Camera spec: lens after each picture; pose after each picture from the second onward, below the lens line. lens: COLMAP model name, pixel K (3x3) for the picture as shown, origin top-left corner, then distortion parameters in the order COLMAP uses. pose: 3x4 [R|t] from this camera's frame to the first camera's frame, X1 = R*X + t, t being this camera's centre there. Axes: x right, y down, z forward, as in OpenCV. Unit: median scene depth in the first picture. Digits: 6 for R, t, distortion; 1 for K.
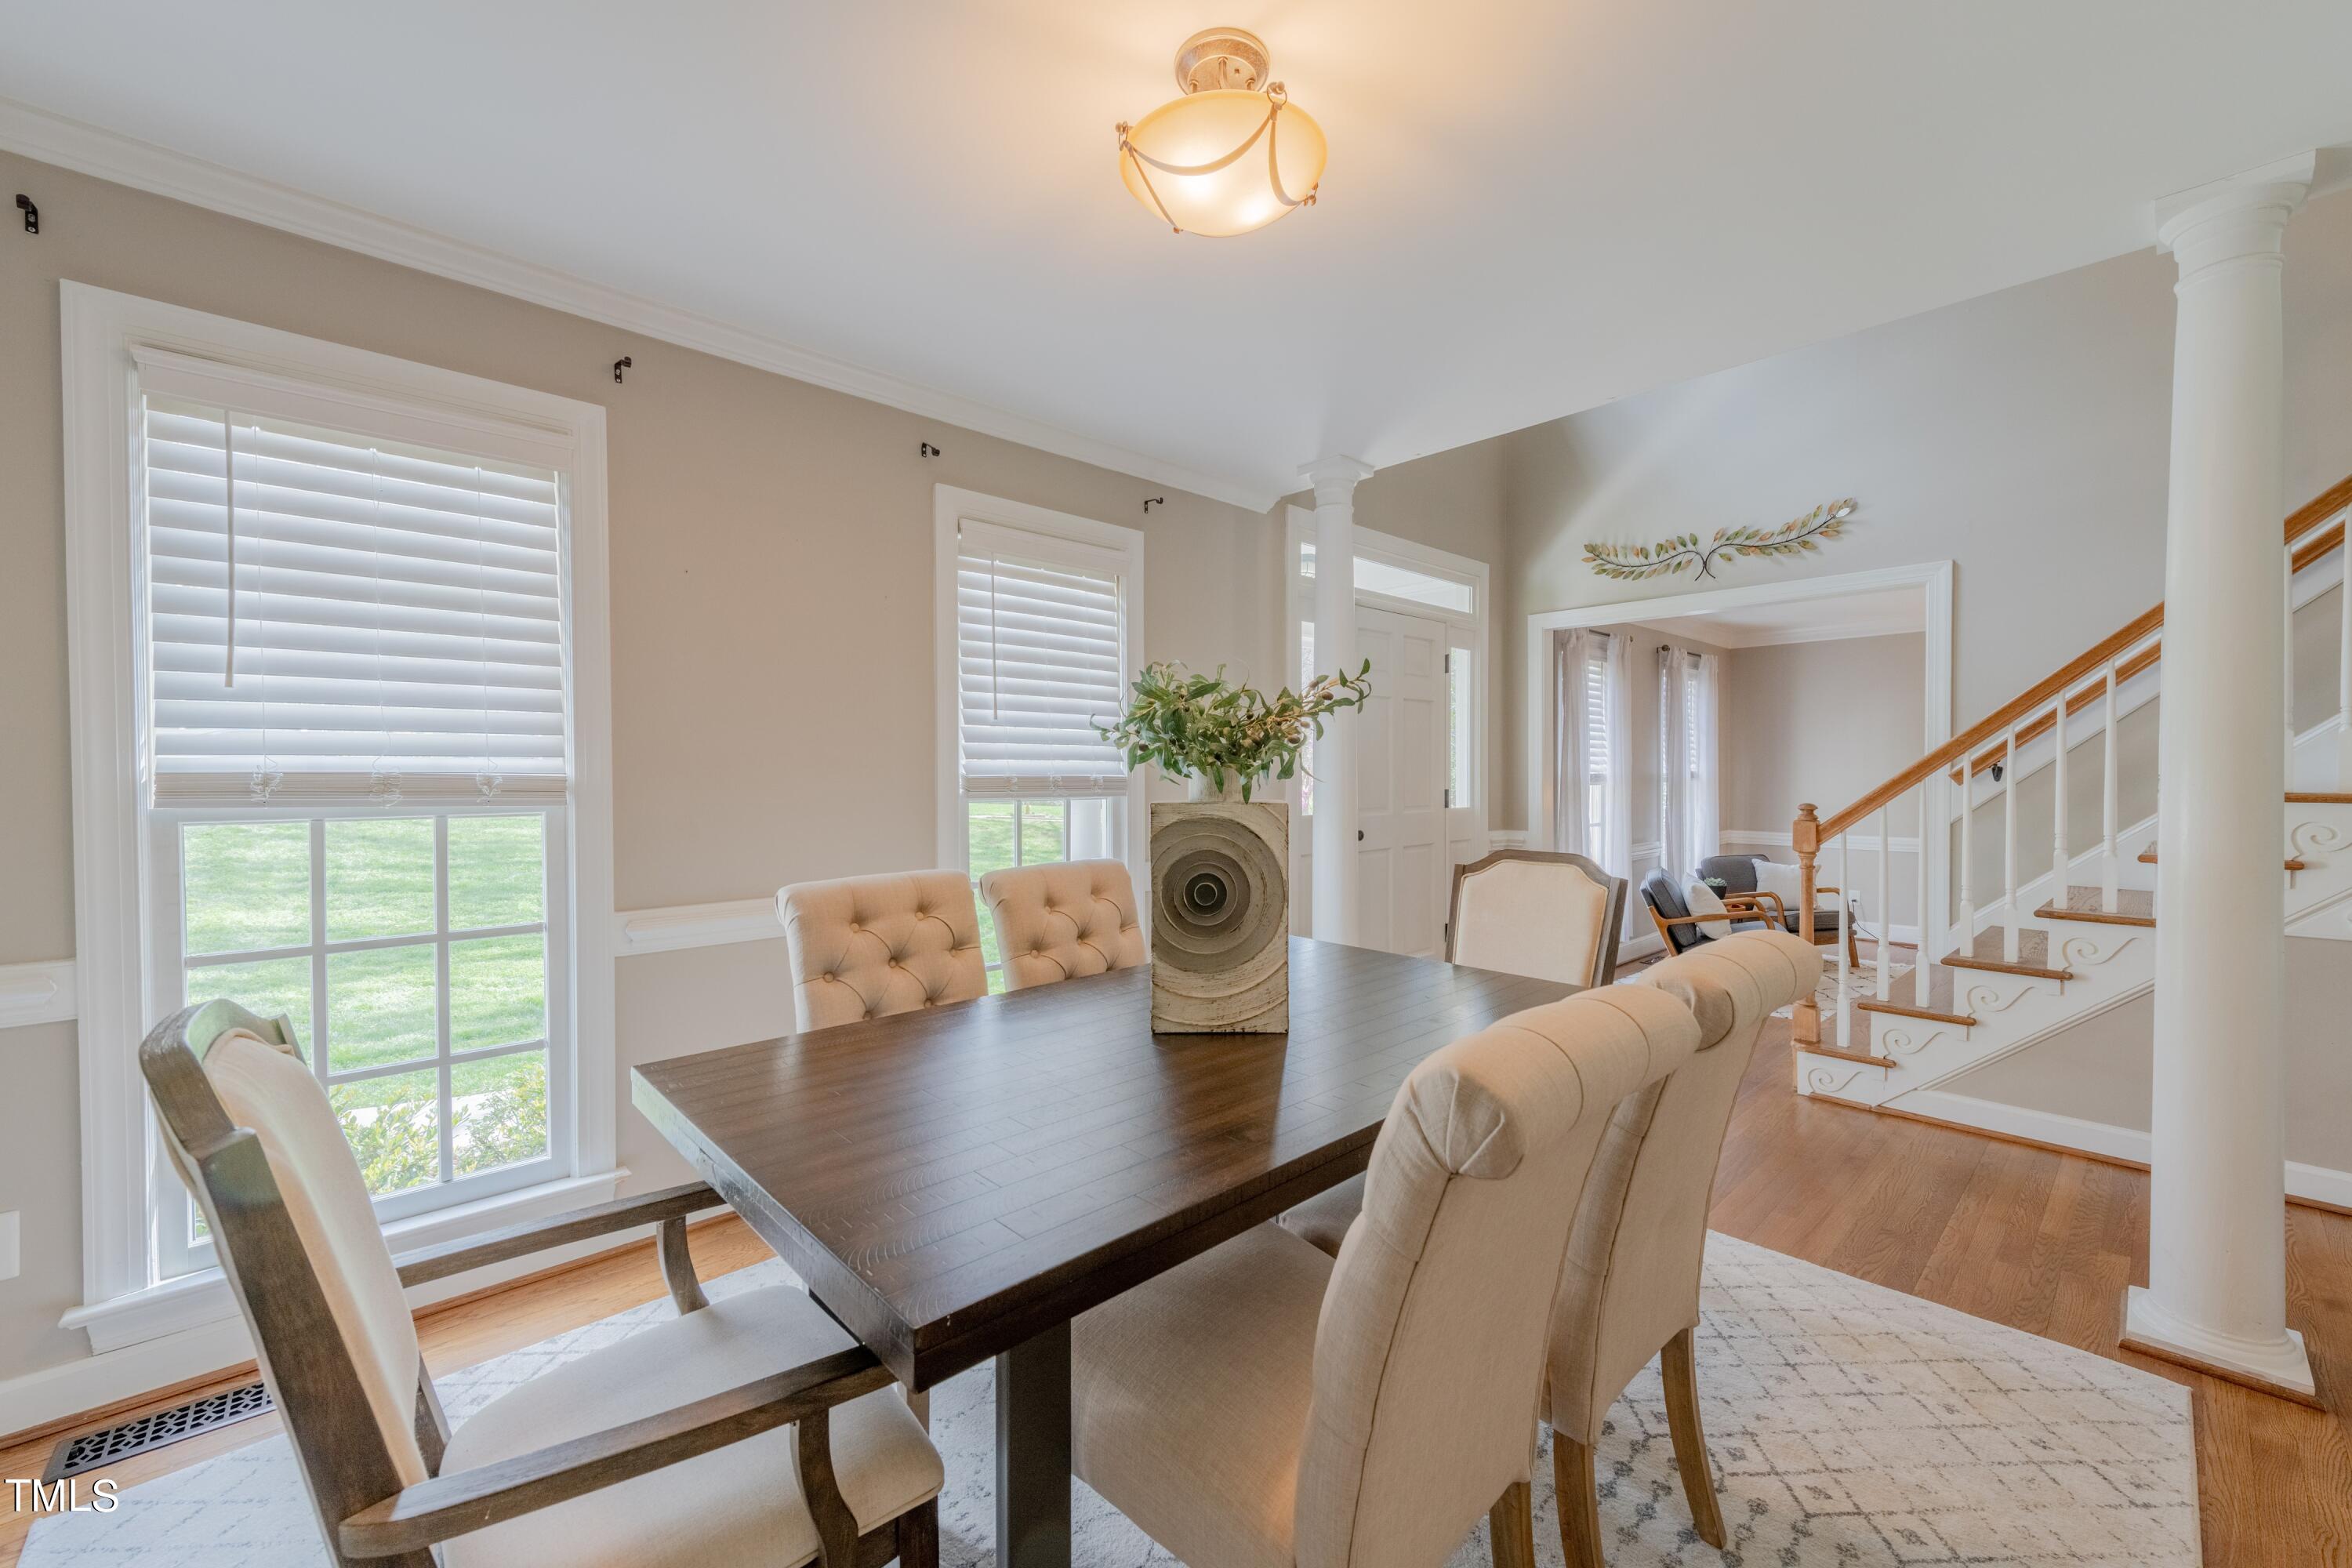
lens RADIAL K [[927.6, 0, 1176.1], [0, 927.6, 781.9], [0, 0, 1]] dist [0.000990, -0.000728]
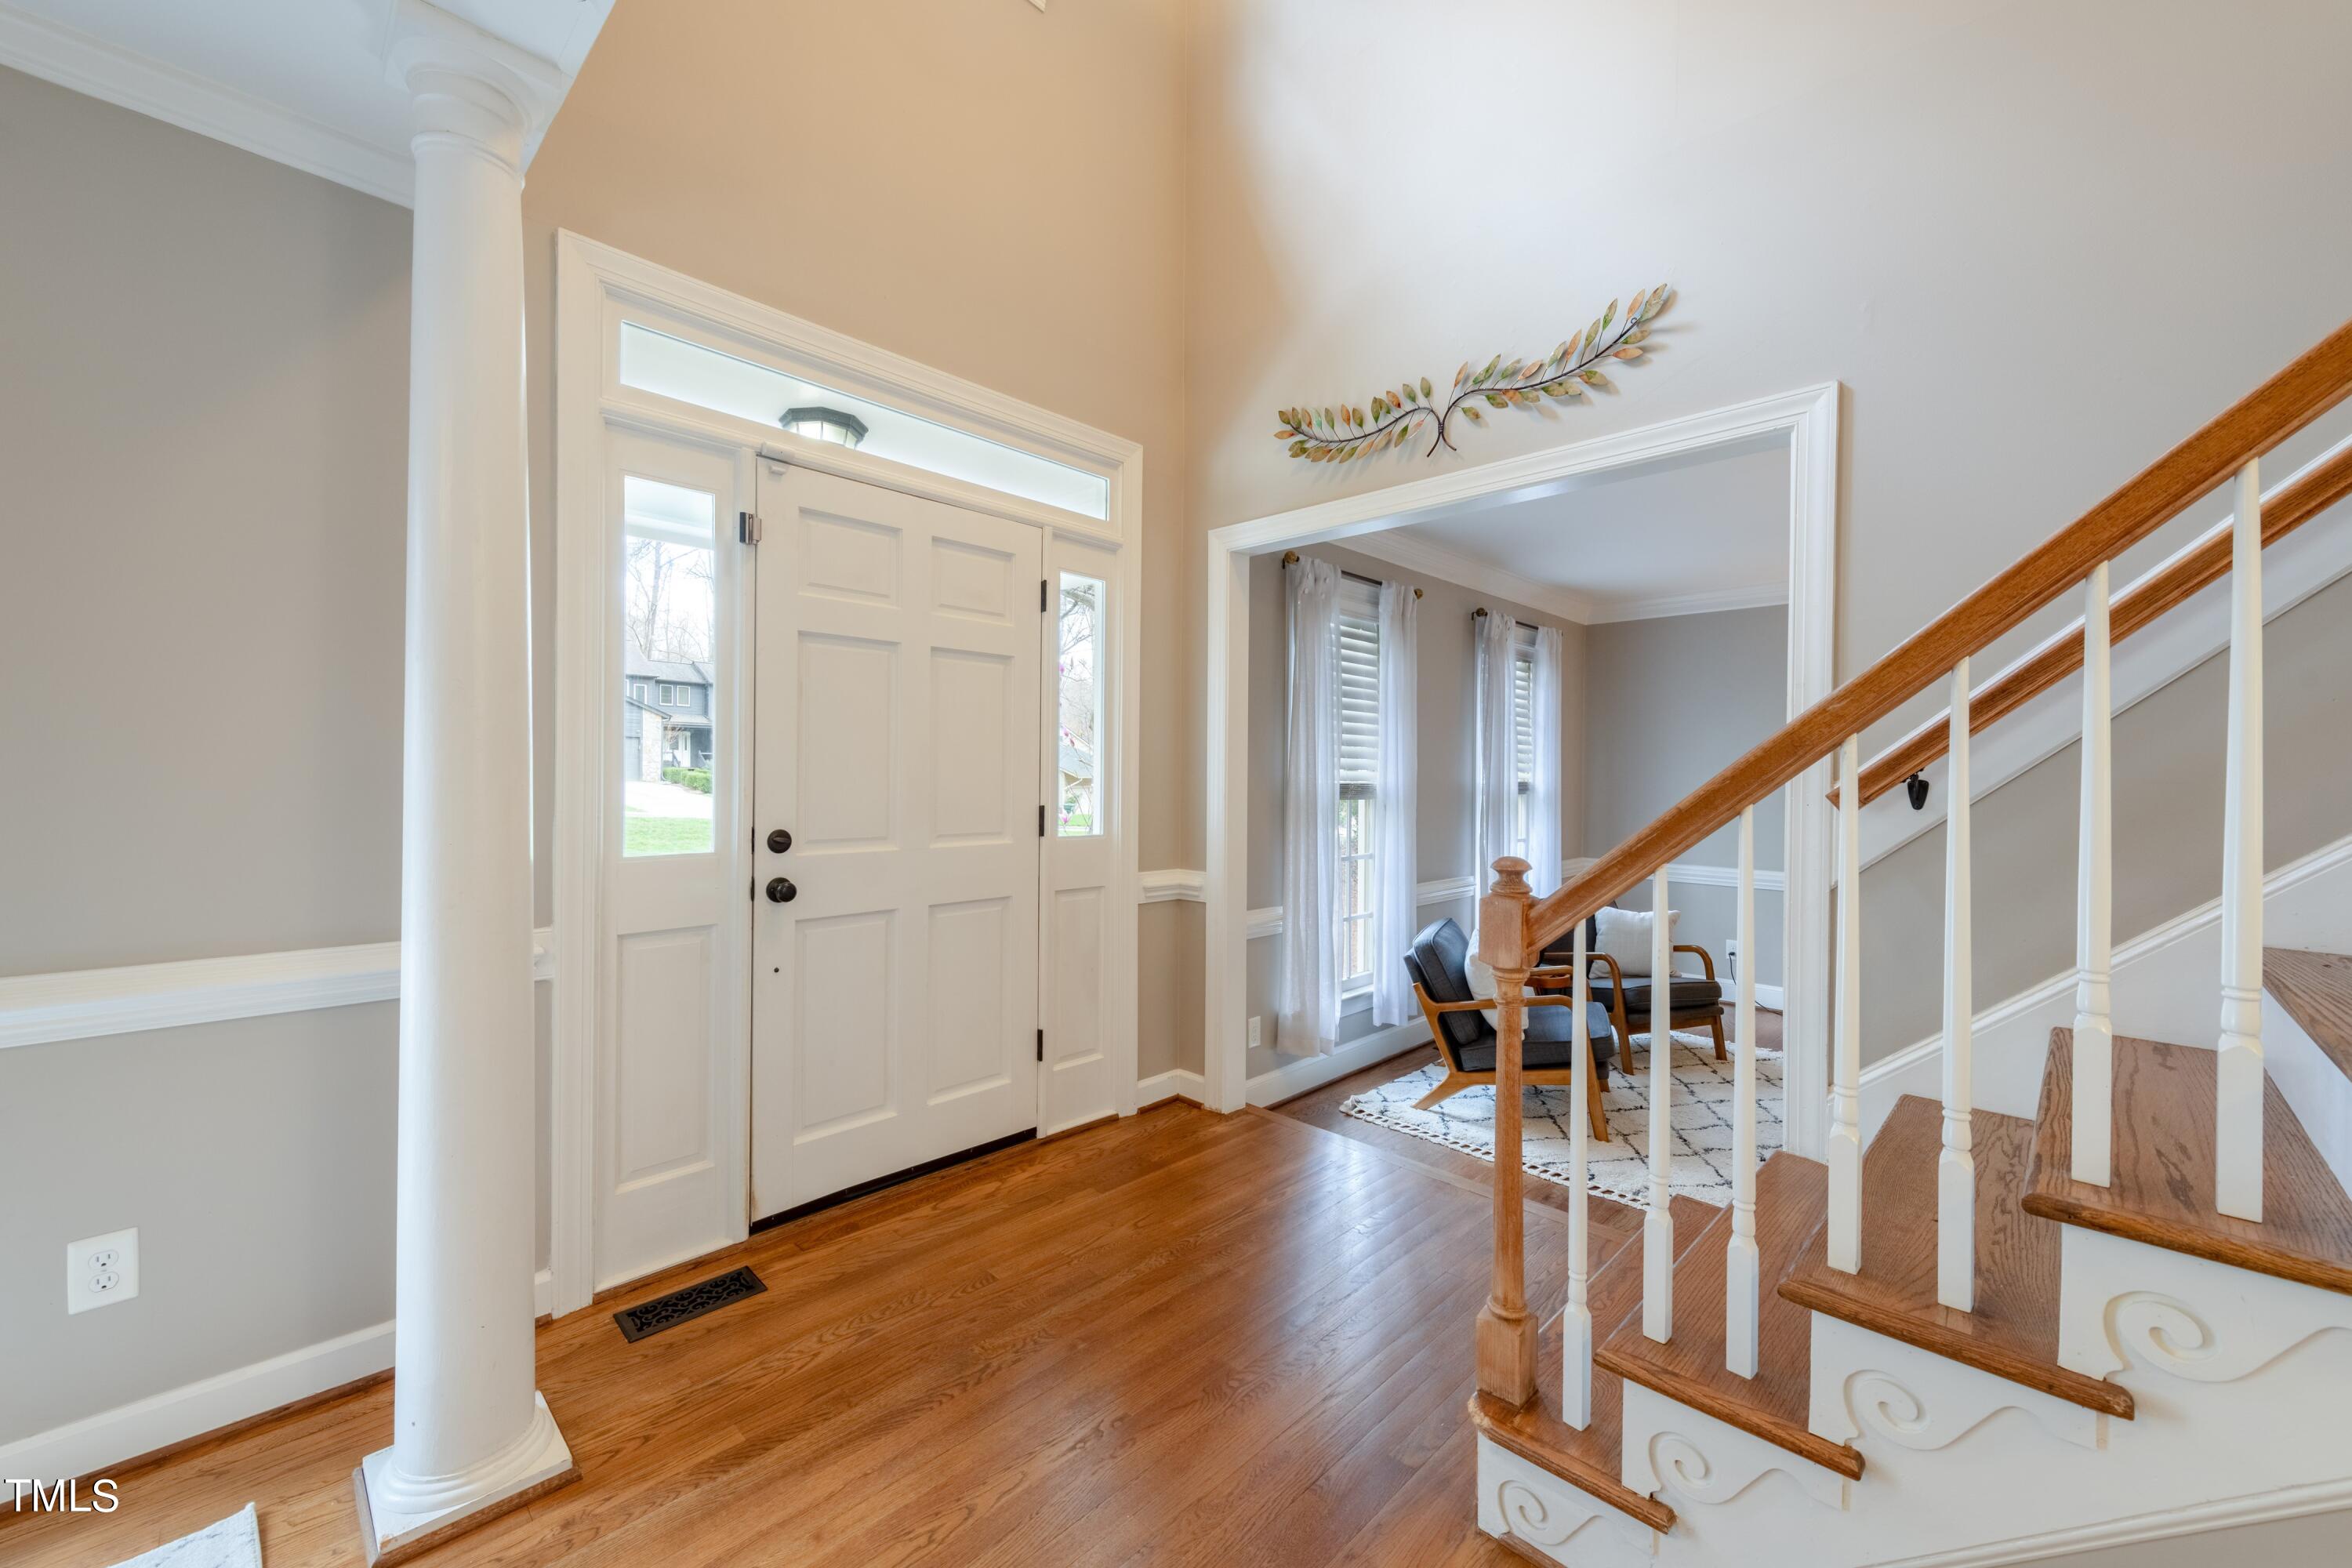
lens RADIAL K [[916.7, 0, 1179.2], [0, 916.7, 772.1], [0, 0, 1]] dist [-0.000779, -0.000185]
pose [[0.998589, 0.016742, 0.050395, 0.370702], [-0.016135, 0.999793, -0.012427, -0.007642], [-0.050593, 0.011596, 0.998652, 0.423364]]
